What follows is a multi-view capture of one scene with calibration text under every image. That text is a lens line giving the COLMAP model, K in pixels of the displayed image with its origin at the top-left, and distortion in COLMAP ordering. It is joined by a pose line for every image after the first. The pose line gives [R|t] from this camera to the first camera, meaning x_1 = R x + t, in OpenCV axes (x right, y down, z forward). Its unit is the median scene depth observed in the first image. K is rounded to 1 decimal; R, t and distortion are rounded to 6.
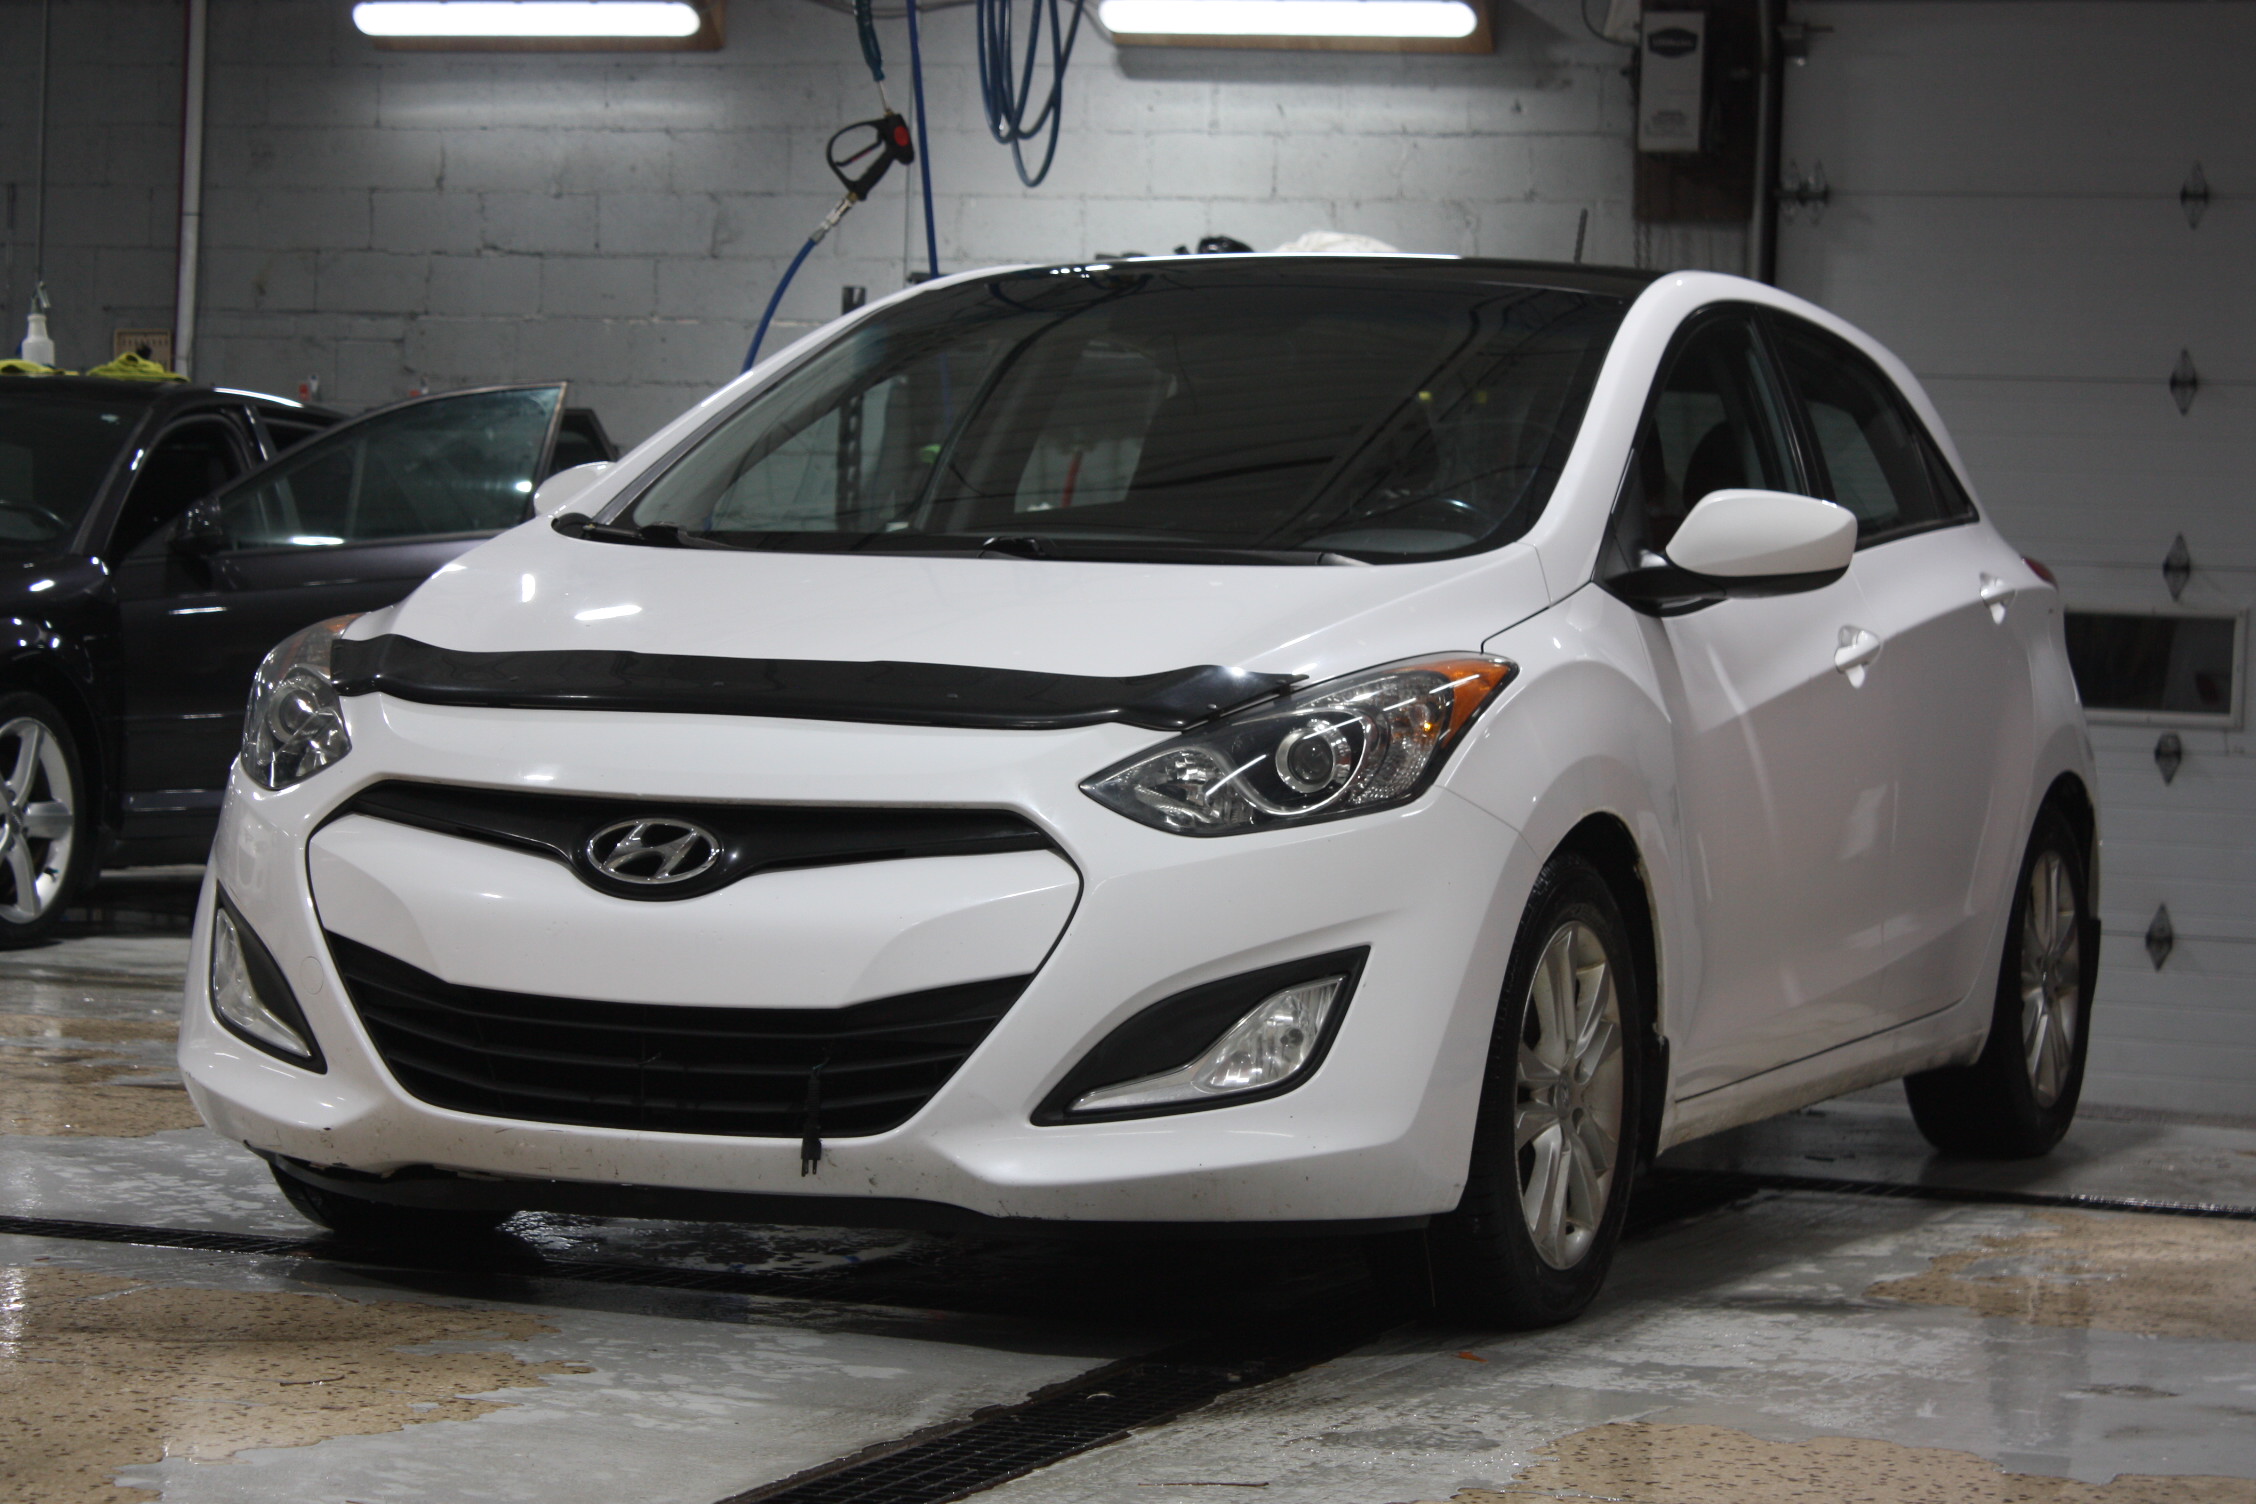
lens RADIAL K [[5672.4, 0, 1128.9], [0, 5672.4, 743.7], [0, 0, 1]] dist [0.144184, 0.000000]
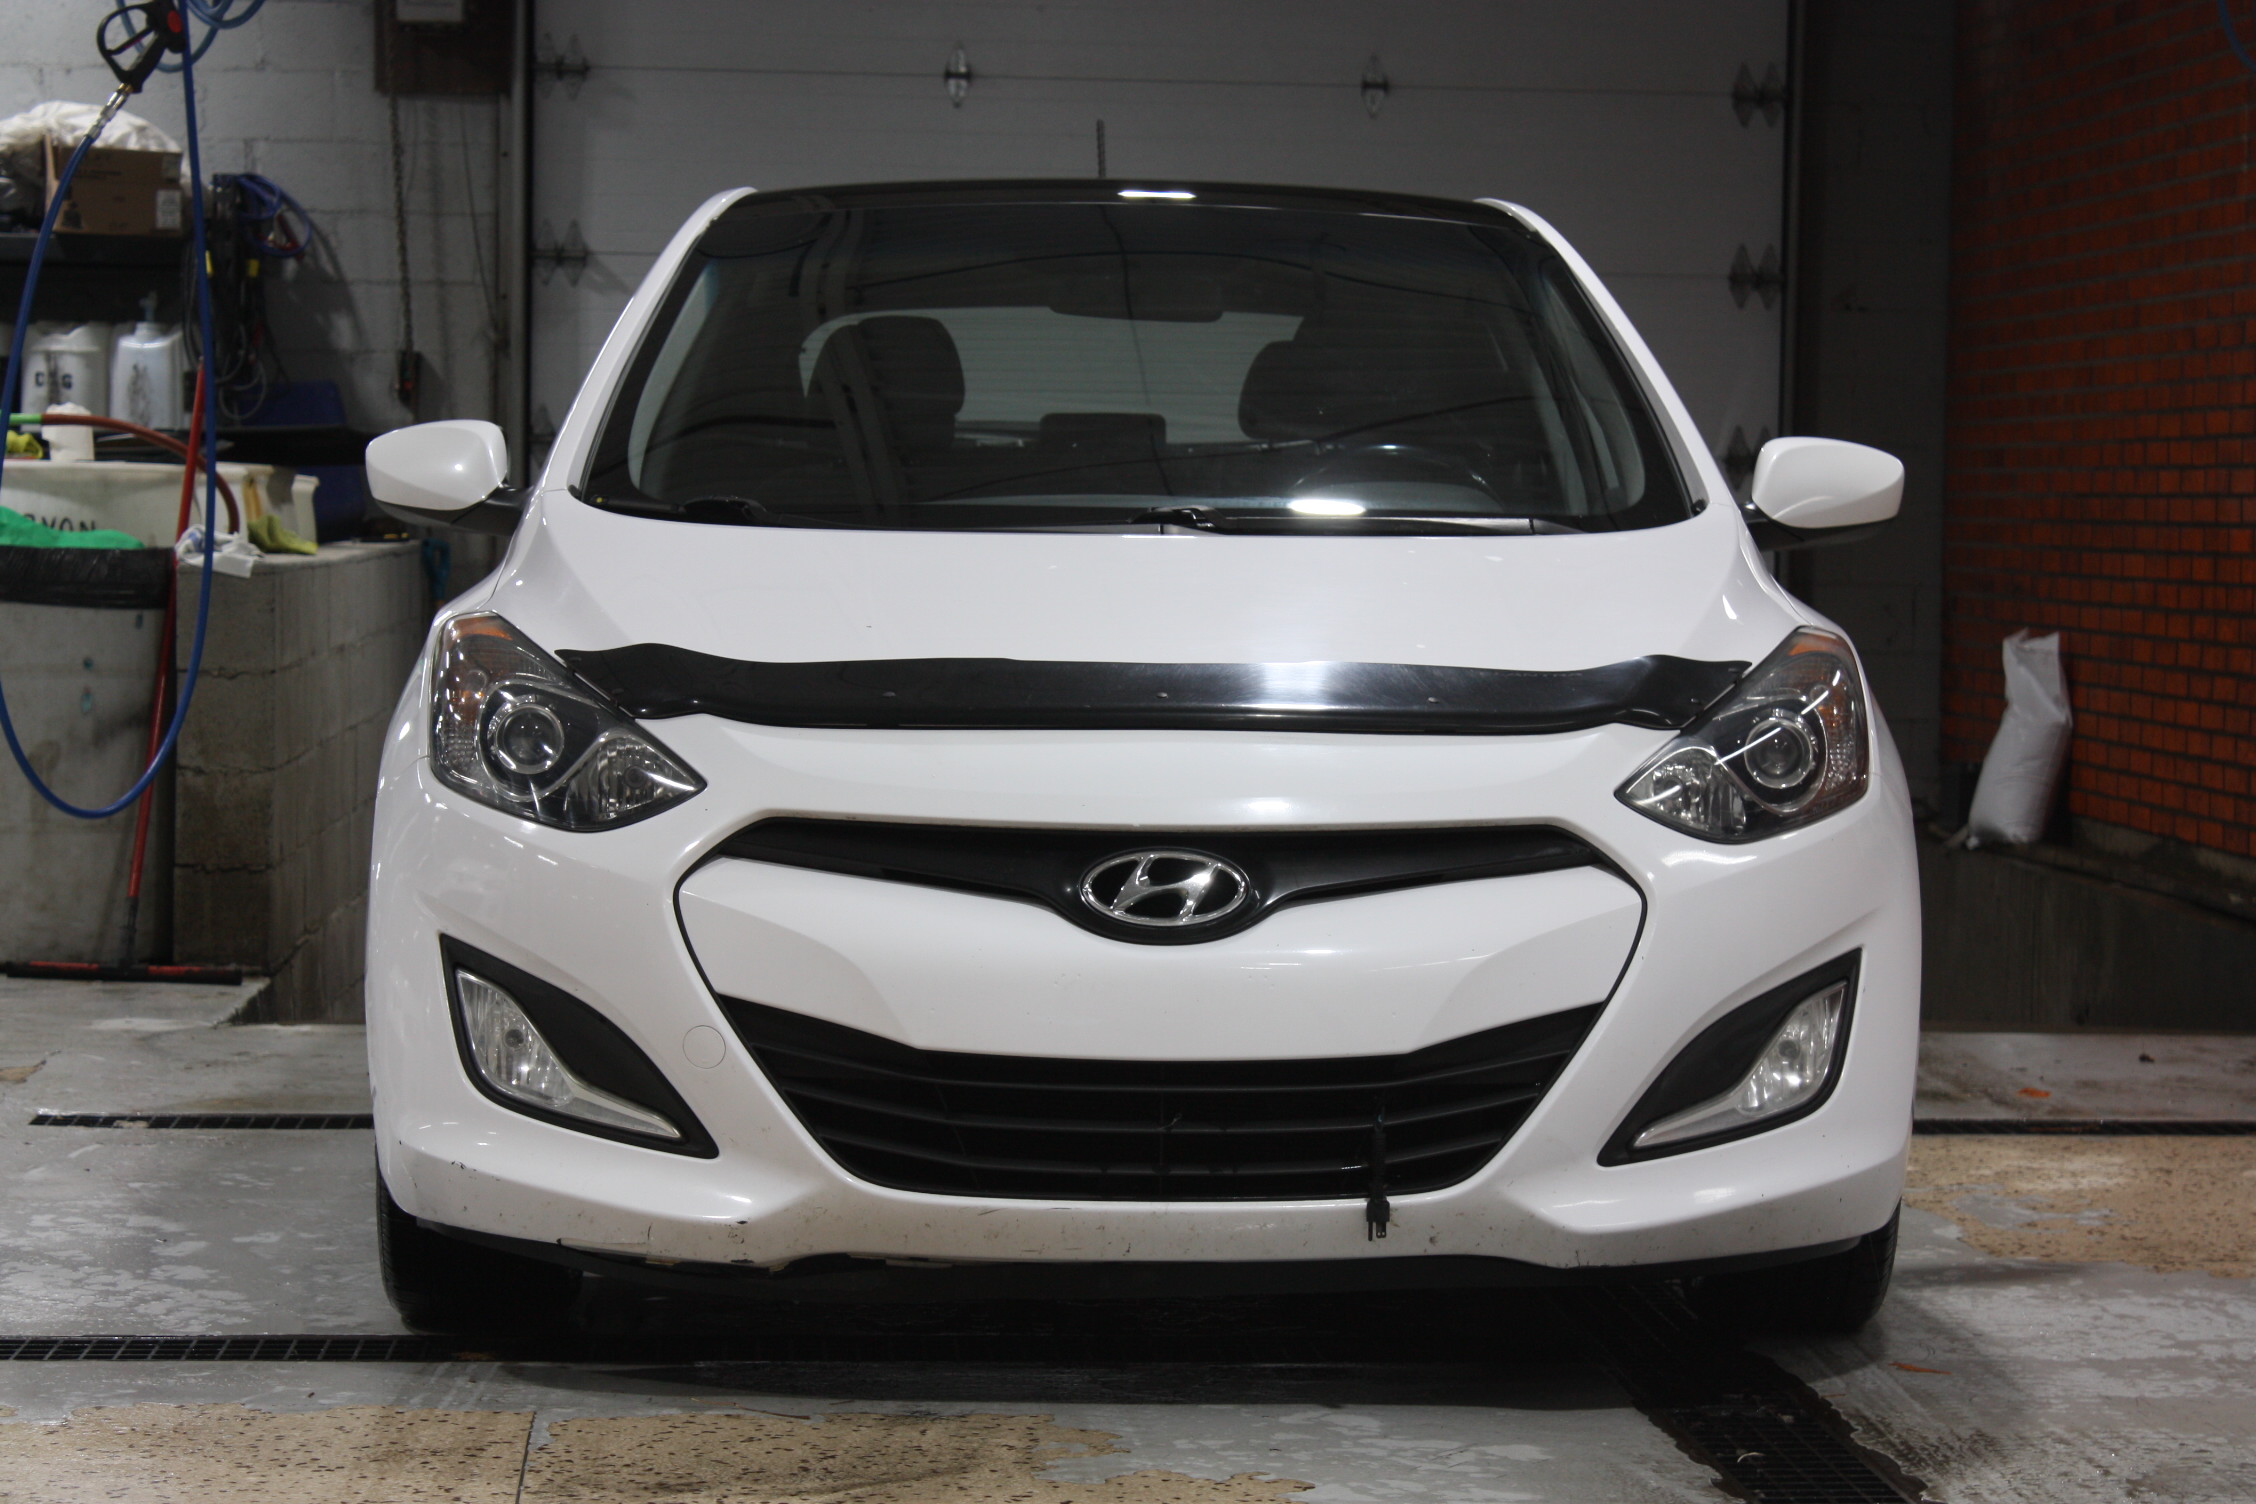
lens RADIAL K [[5586.8, 0, 1127.5], [0, 5586.8, 759.2], [0, 0, 1]] dist [0.091209, 0.000000]
pose [[0.906905, -0.044473, 0.418981, -0.455289], [0.029085, 0.998650, 0.043046, -0.039253], [-0.420330, -0.026852, 0.906974, 0.207332]]
